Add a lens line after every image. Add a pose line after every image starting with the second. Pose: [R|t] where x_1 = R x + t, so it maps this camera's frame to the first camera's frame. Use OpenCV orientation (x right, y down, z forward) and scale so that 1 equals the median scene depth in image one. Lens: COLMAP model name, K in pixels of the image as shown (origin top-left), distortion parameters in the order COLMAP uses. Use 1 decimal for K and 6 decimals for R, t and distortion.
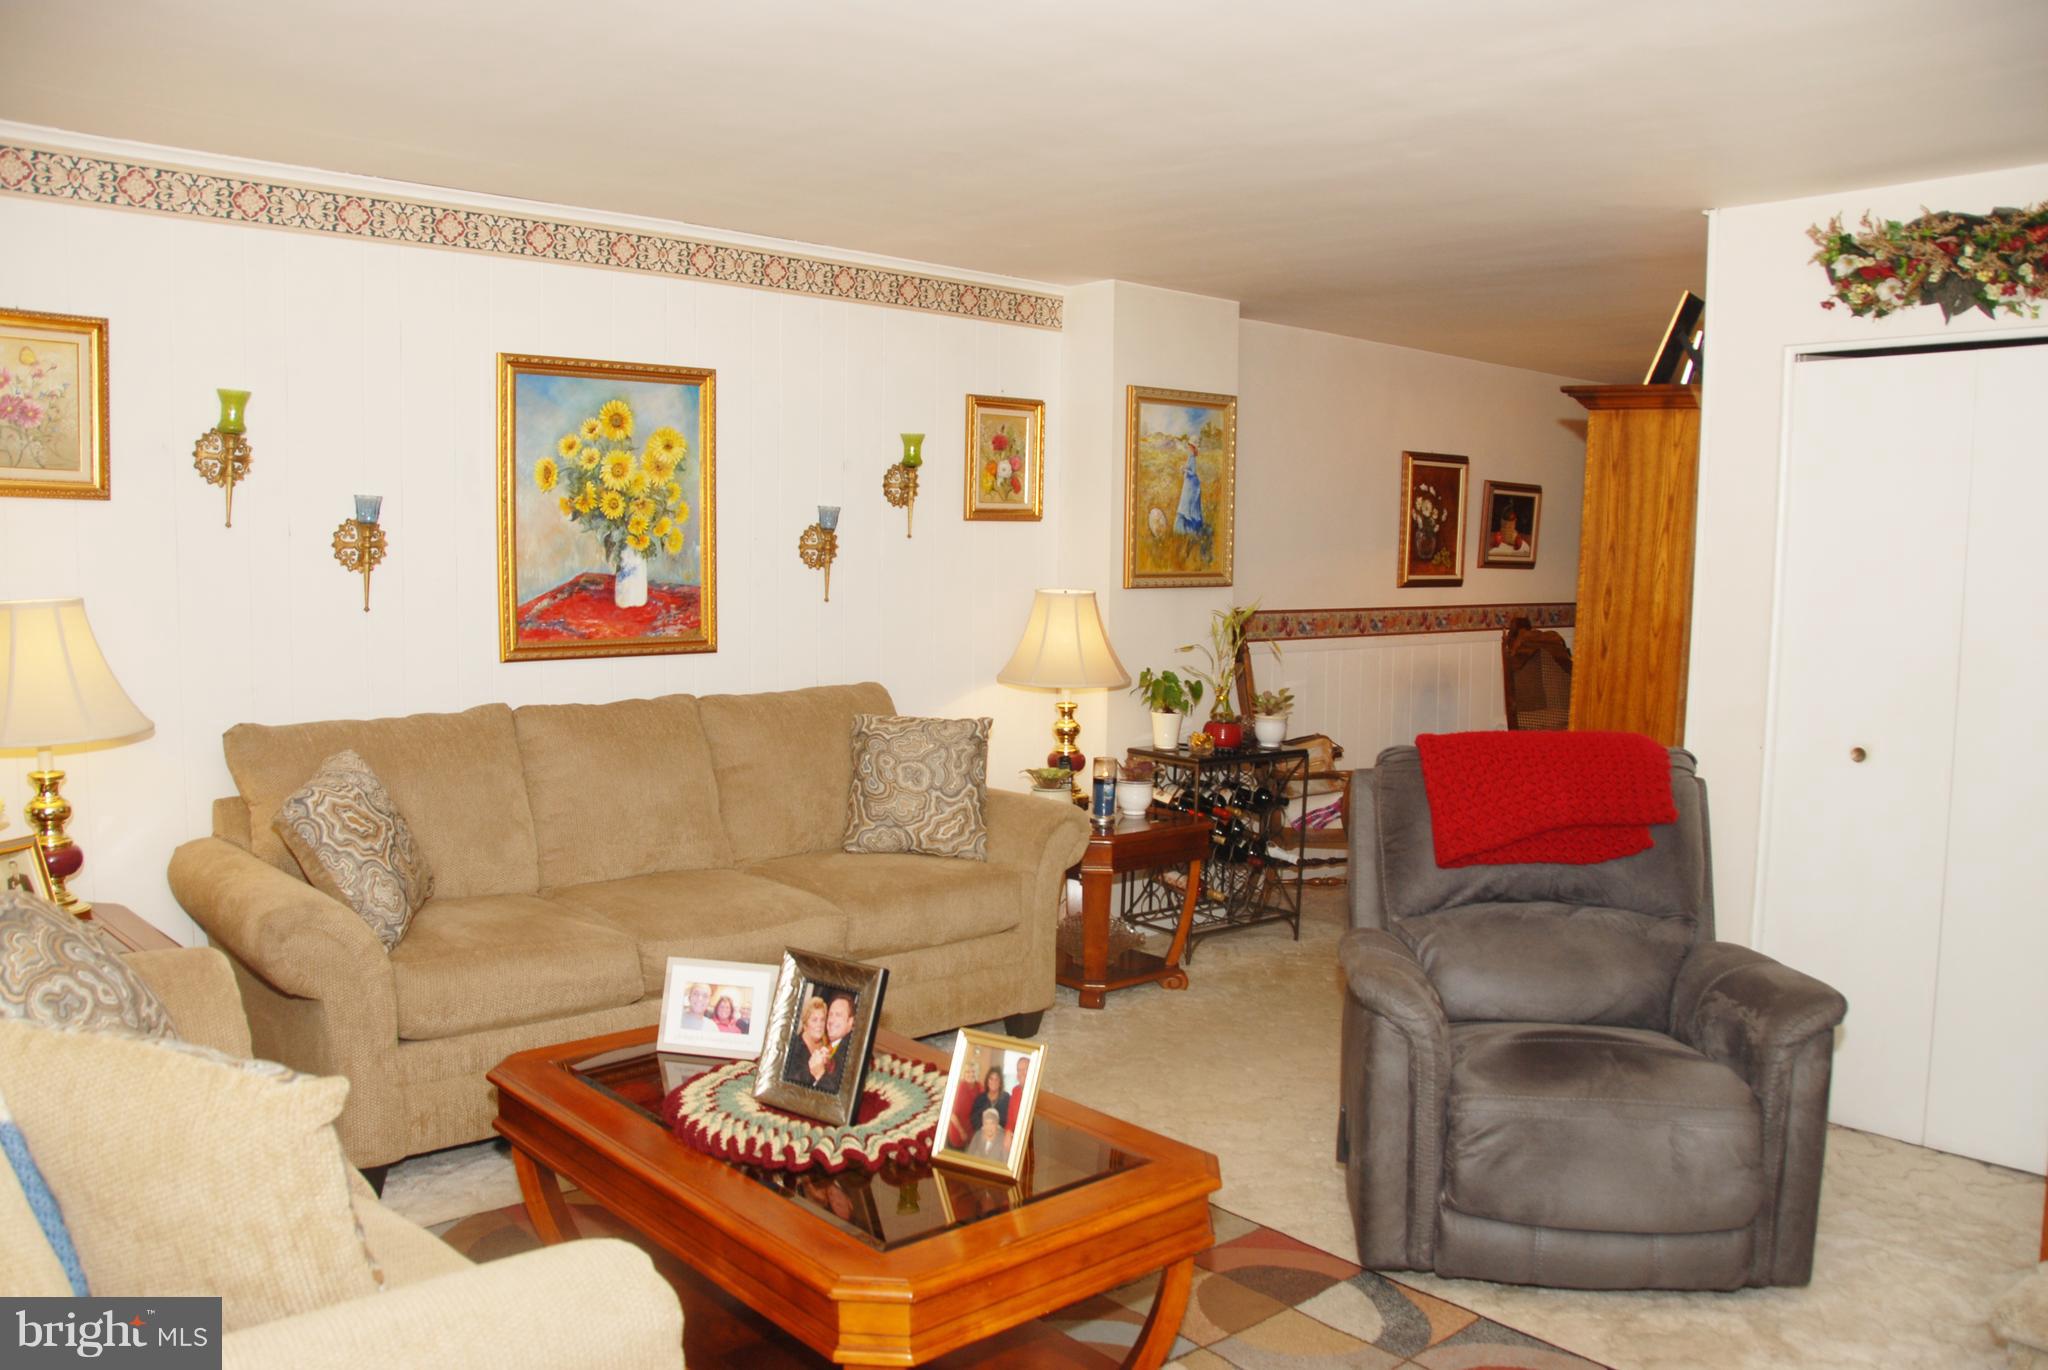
lens RADIAL K [[1595.4, 0, 1026.2], [0, 1595.4, 730.8], [0, 0, 1]] dist [-0.200959, 0.084915]
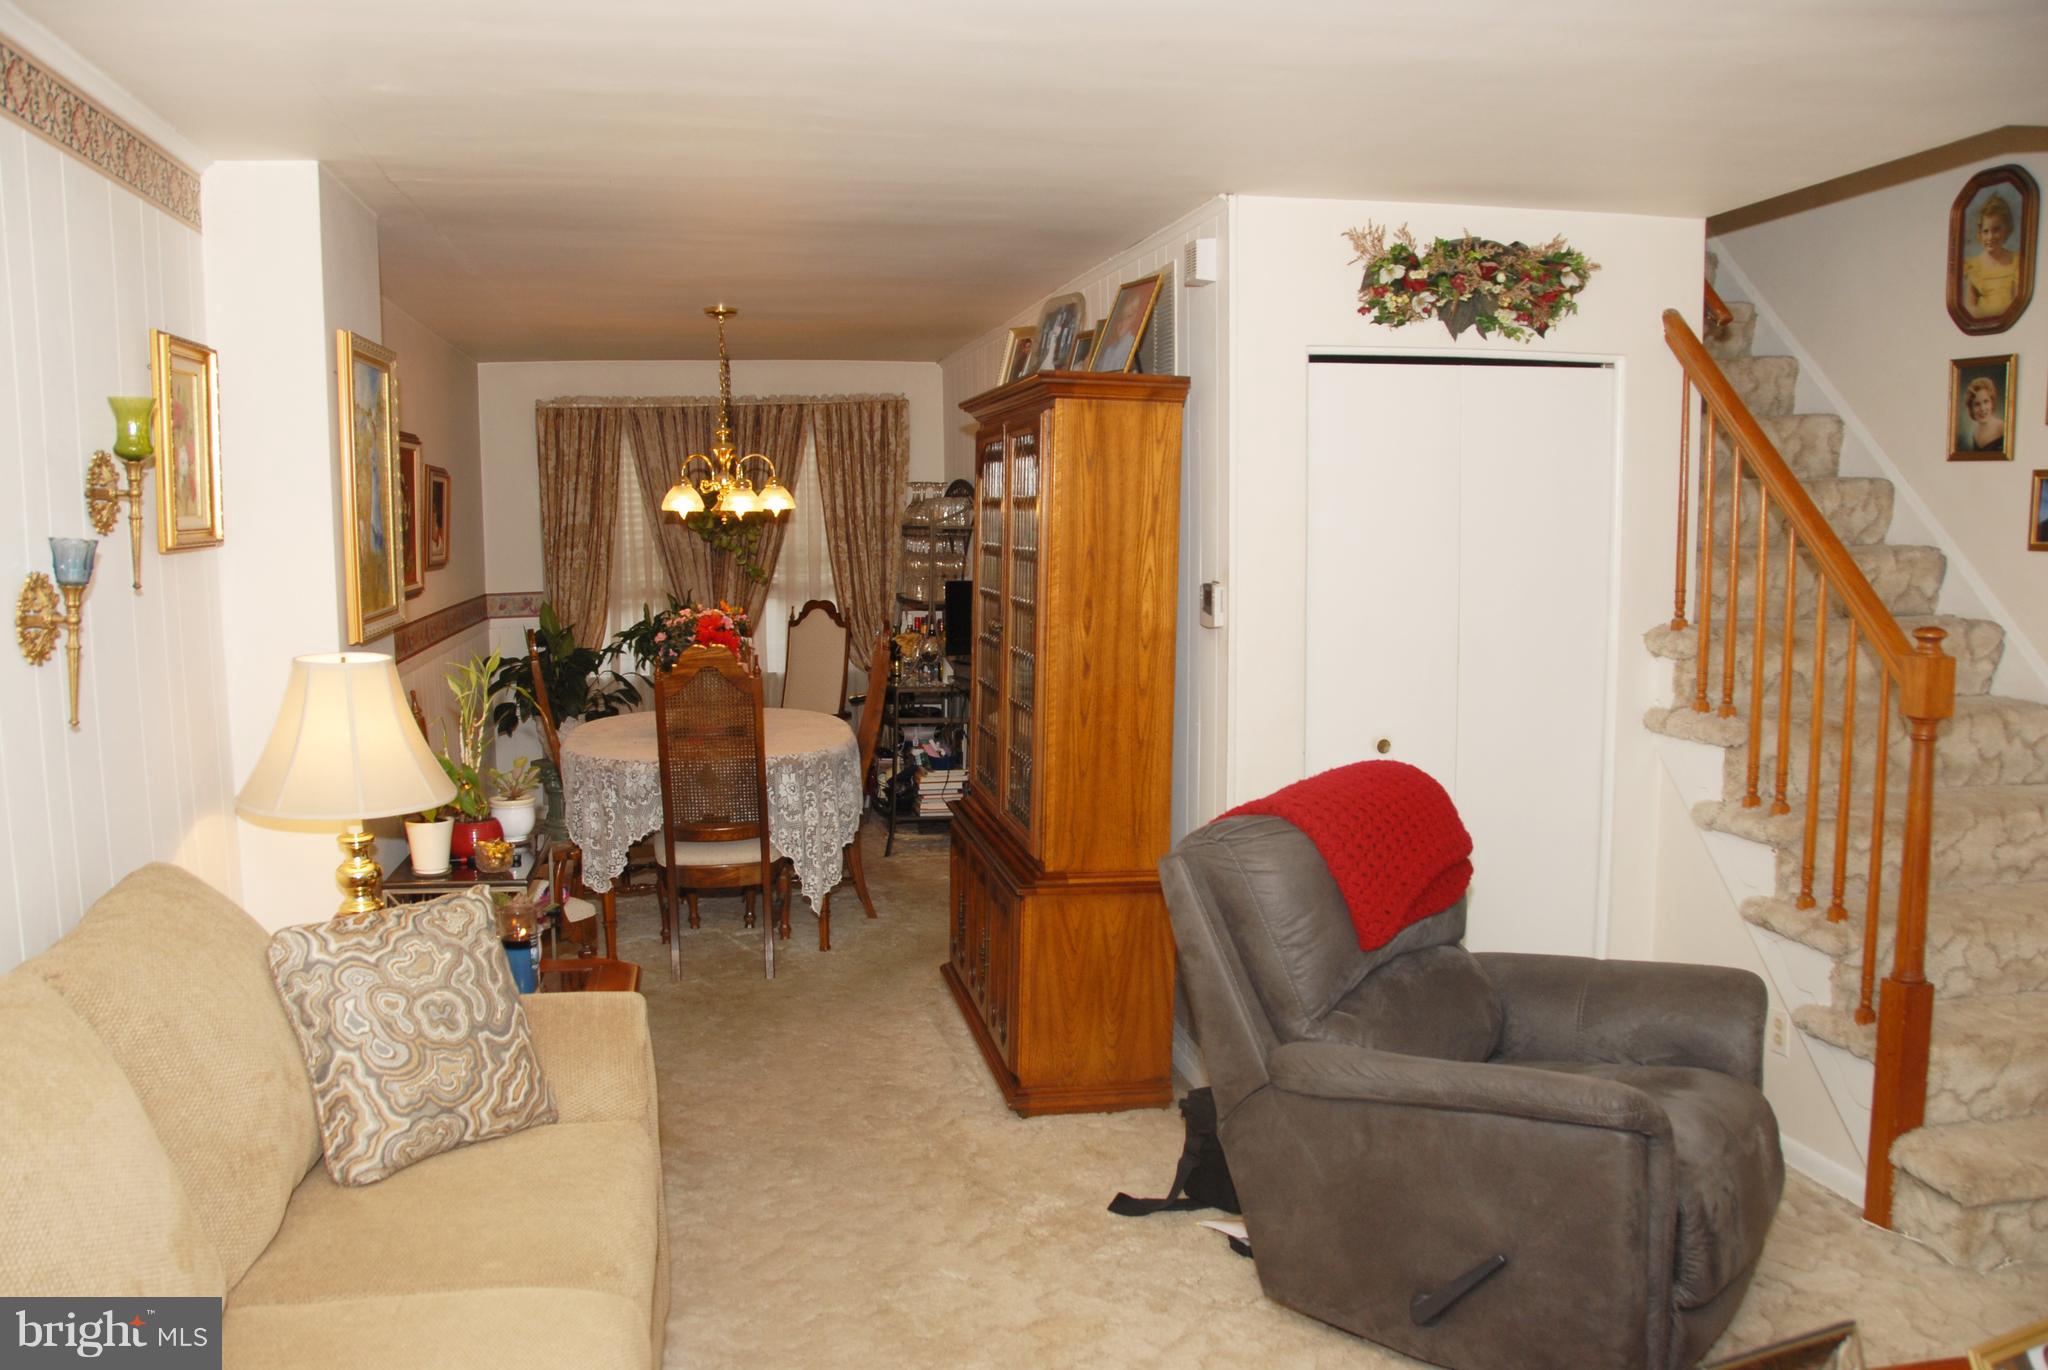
lens RADIAL K [[1595.4, 0, 1026.2], [0, 1595.4, 730.8], [0, 0, 1]] dist [-0.200959, 0.084915]
pose [[0.509739, -0.131048, 0.850290, -0.437510], [0.105875, 0.990374, 0.089167, -0.103502], [-0.853790, 0.044573, 0.518706, 0.563162]]
